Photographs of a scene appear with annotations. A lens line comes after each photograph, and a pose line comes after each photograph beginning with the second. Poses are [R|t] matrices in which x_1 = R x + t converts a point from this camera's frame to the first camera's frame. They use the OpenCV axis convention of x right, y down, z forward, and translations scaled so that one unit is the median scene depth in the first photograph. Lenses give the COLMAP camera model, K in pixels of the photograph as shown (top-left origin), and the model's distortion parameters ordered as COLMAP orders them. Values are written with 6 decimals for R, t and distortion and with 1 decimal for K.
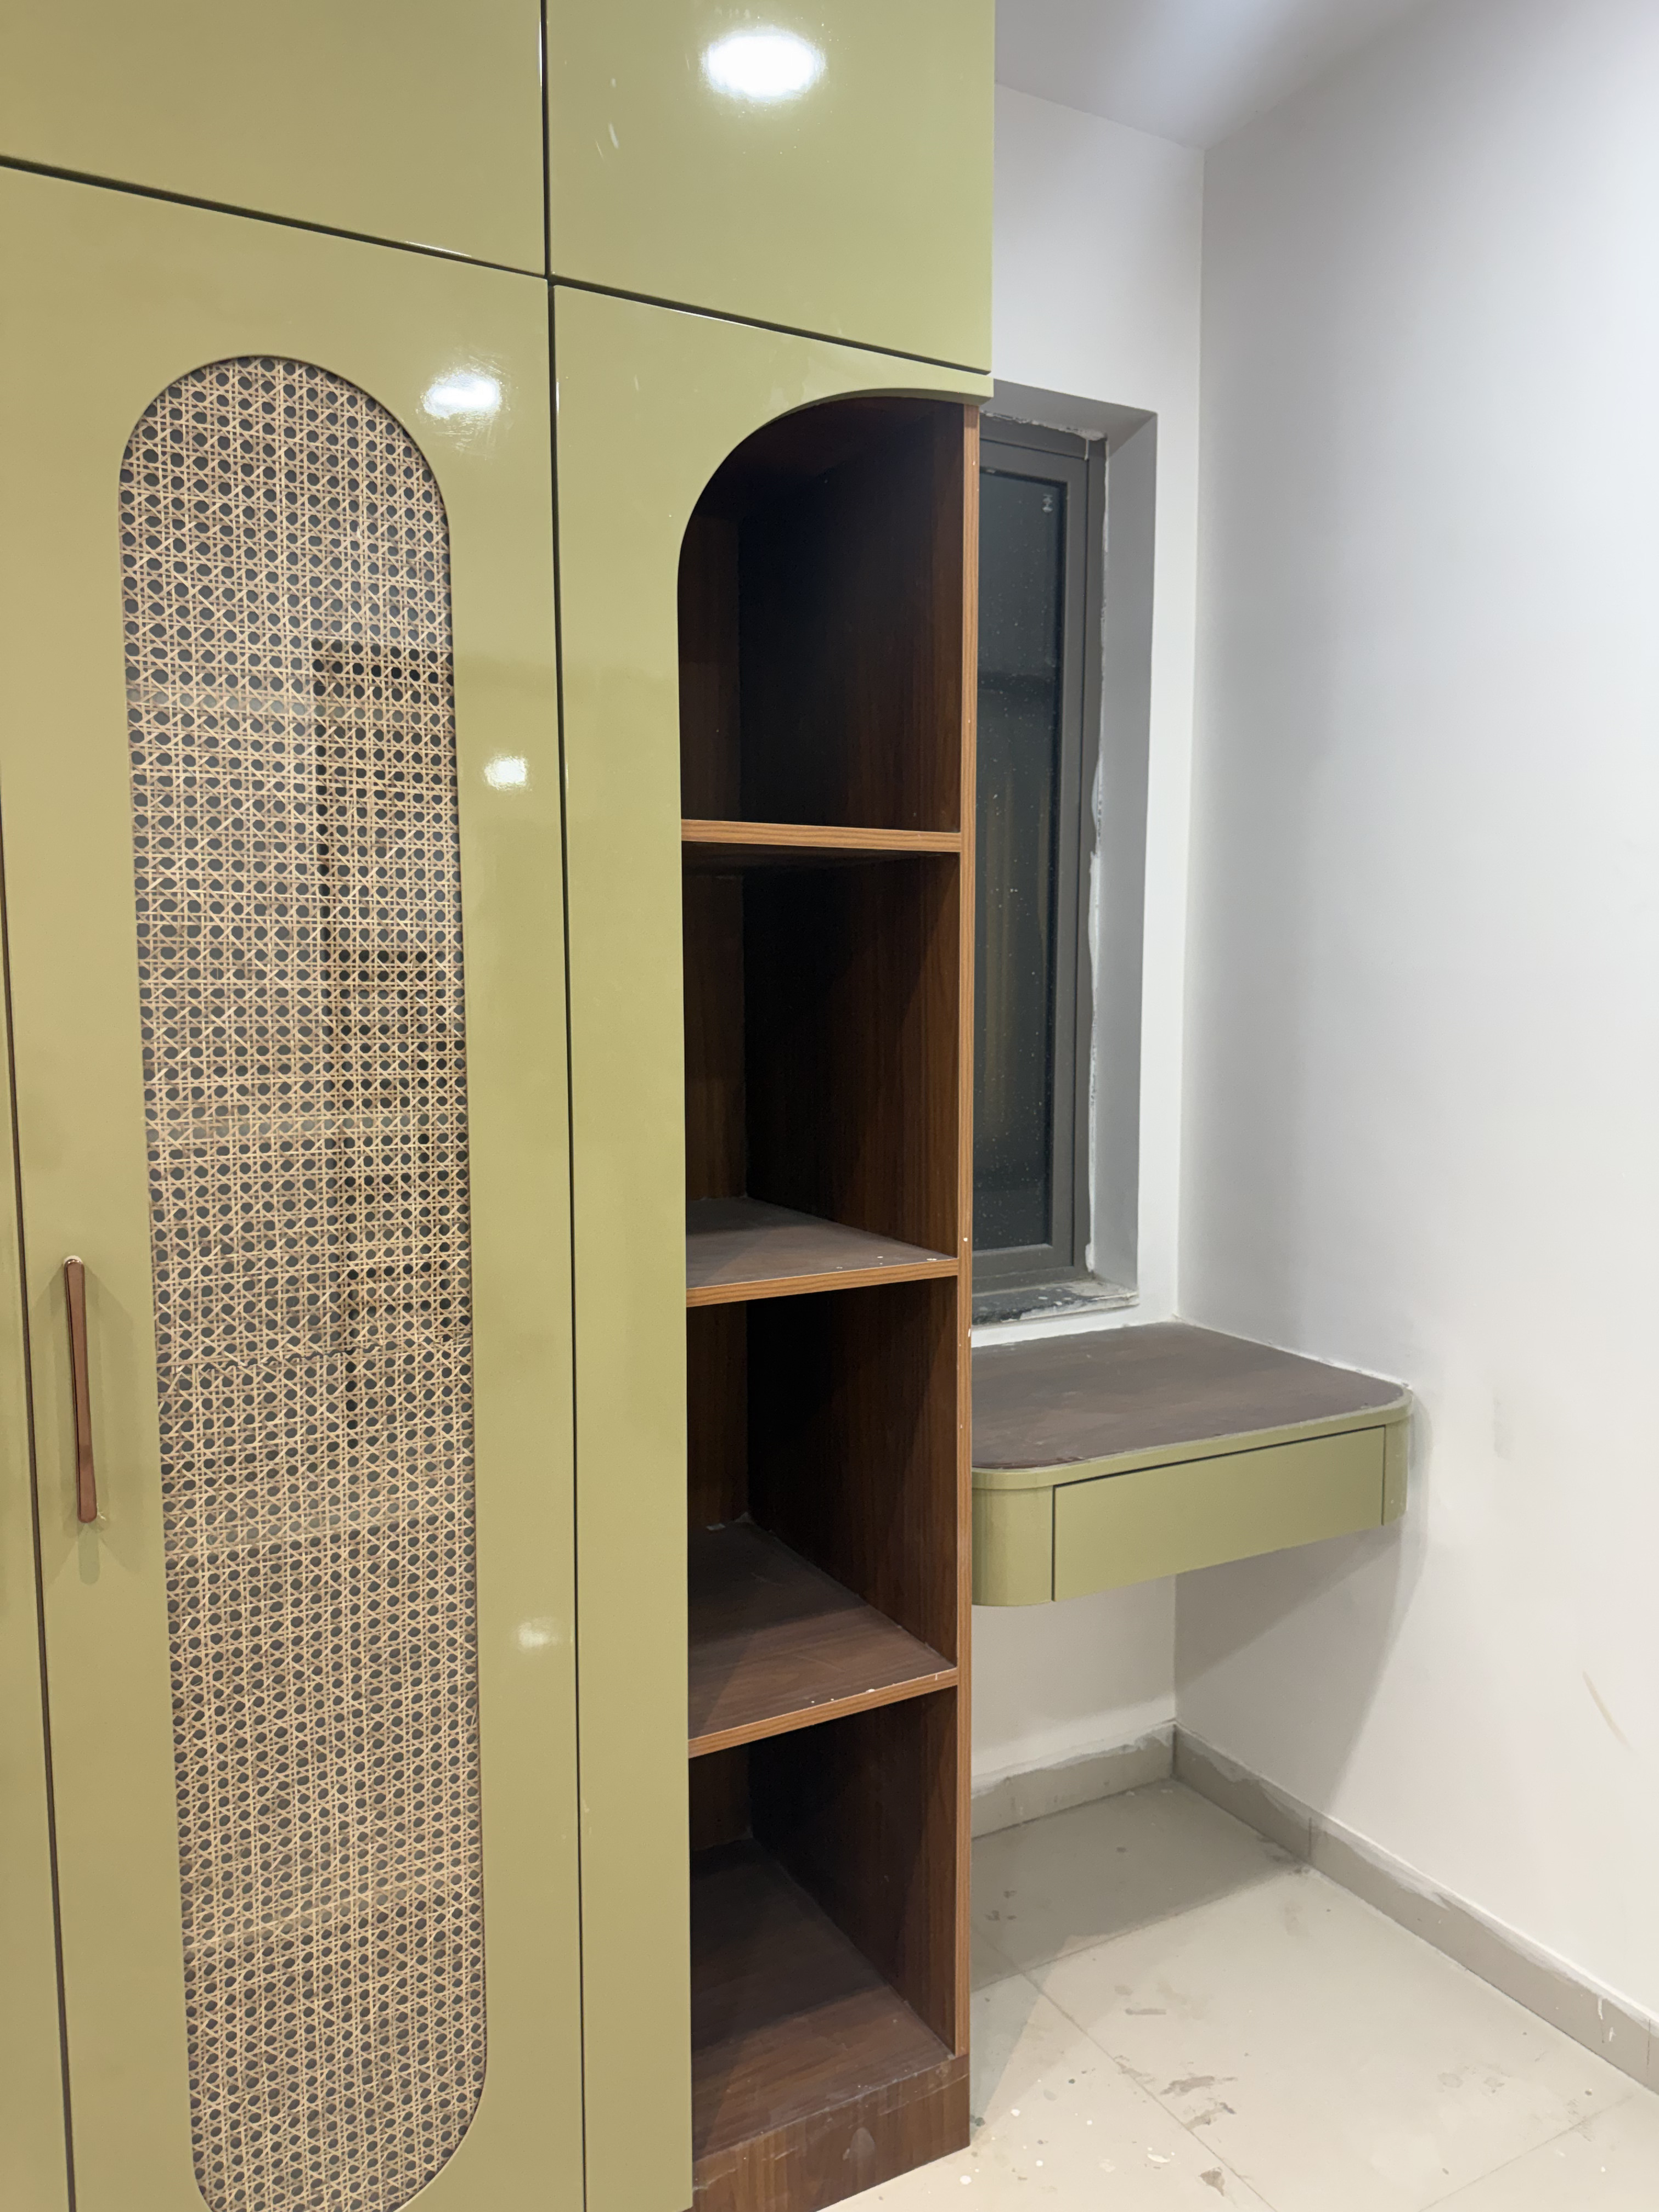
lens RADIAL K [[1561.7, 0, 839.9], [0, 1561.7, 1112.4], [0, 0, 1]] dist [0.043846, -0.057337]
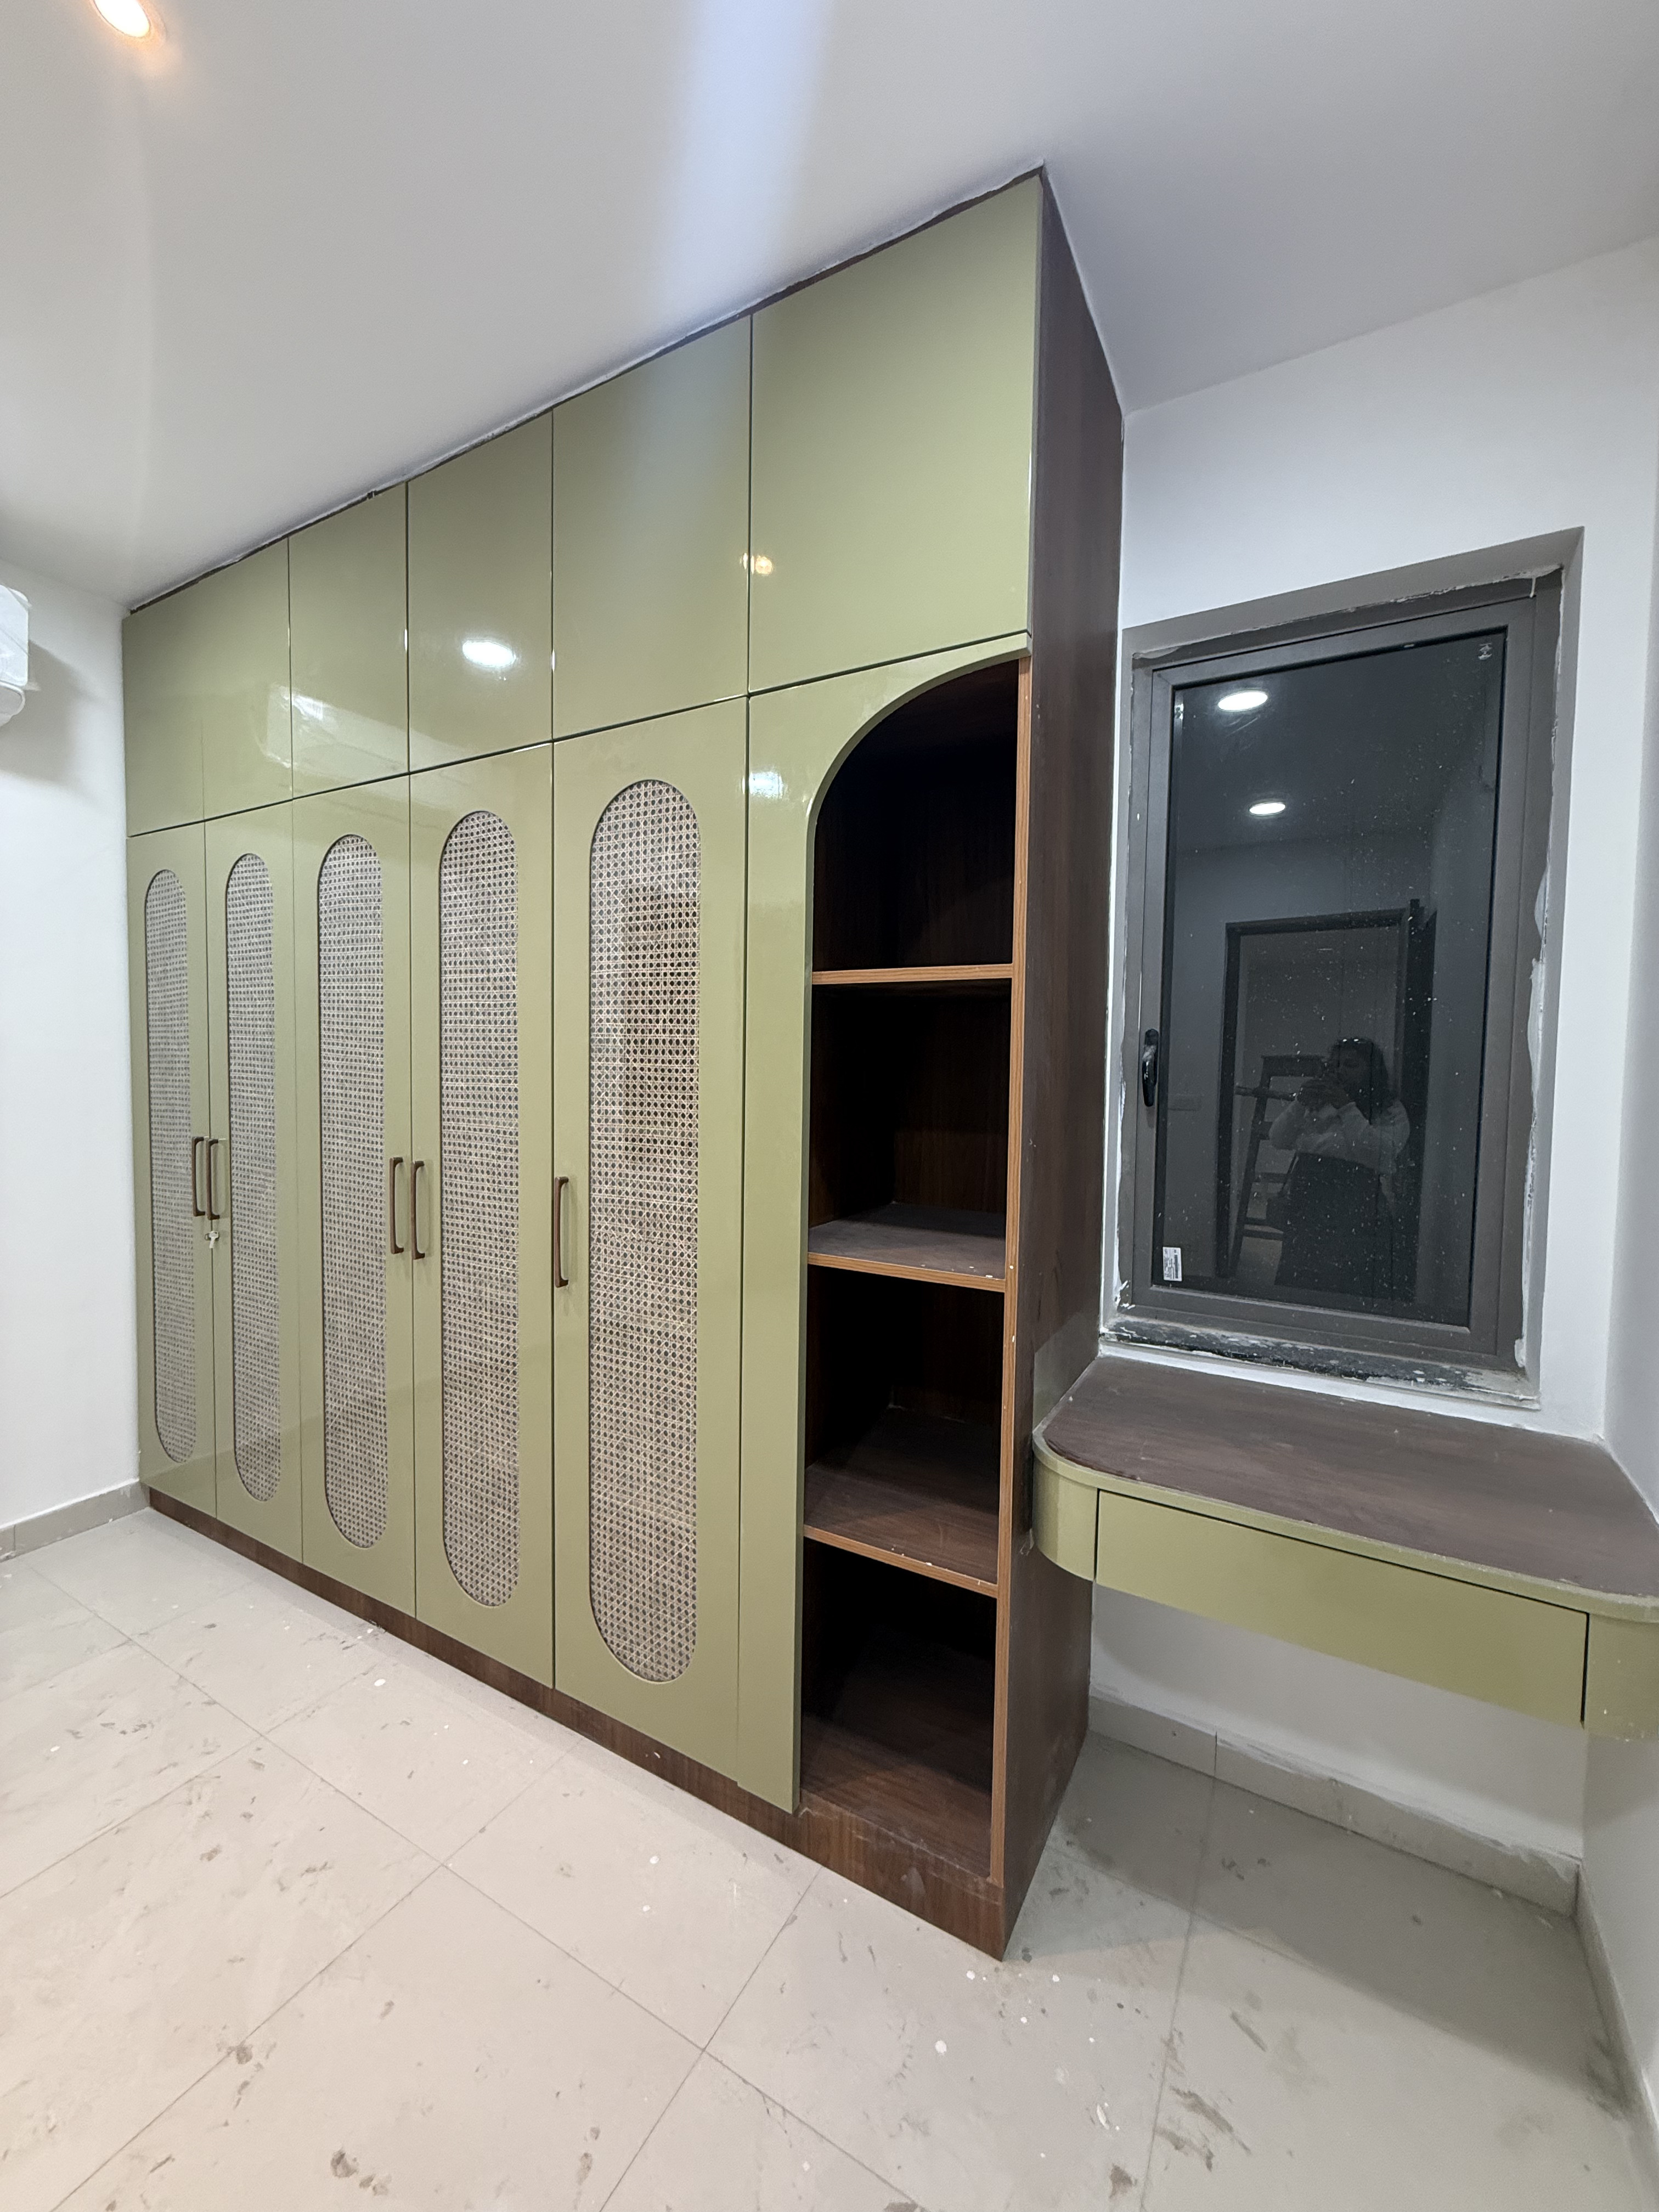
lens RADIAL K [[875.1, 0, 833.6], [0, 875.1, 1095.0], [0, 0, 1]] dist [-0.001463, 0.000387]
pose [[0.522276, 0.044562, -0.851611, 0.728809], [-0.095128, 0.995445, -0.006251, -0.052739], [0.847454, 0.084277, 0.524137, 0.538476]]
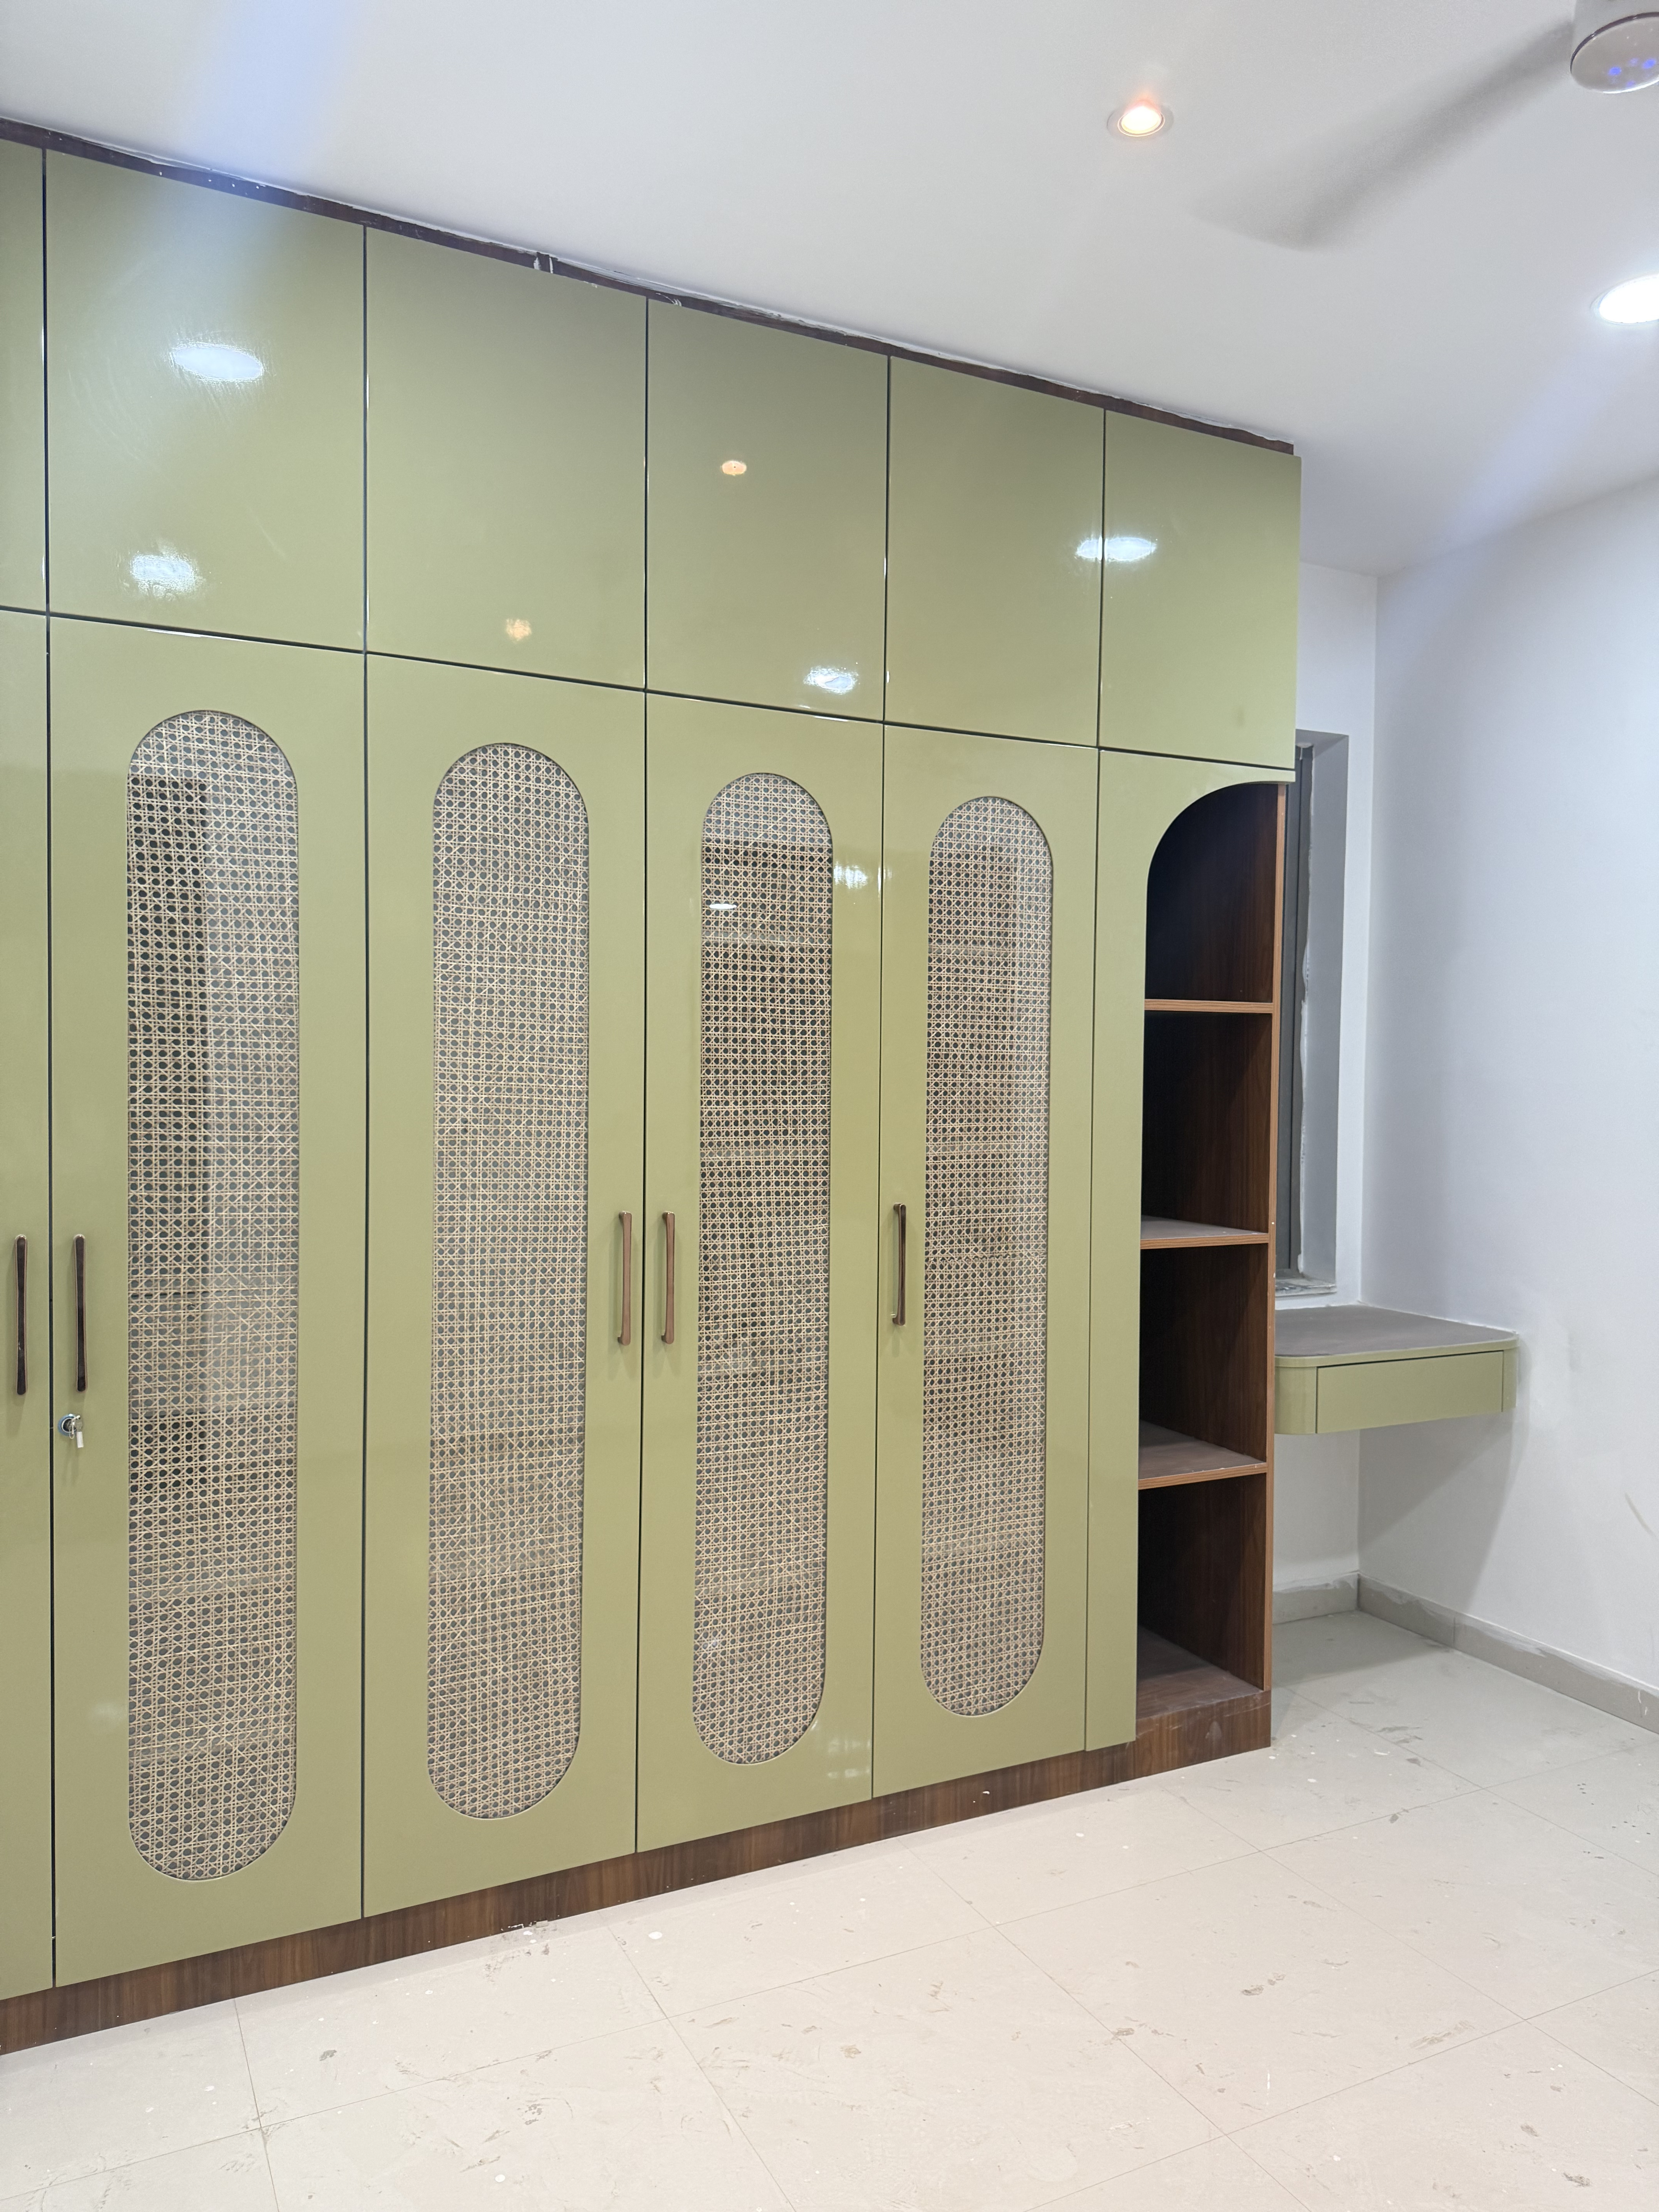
lens RADIAL K [[1561.7, 0, 834.8], [0, 1561.7, 1093.6], [0, 0, 1]] dist [0.043846, -0.057337]
pose [[0.998811, 0.013882, -0.046734, -0.402342], [-0.017264, 0.997201, -0.072746, 0.083849], [0.045593, 0.073466, 0.996255, -1.002082]]
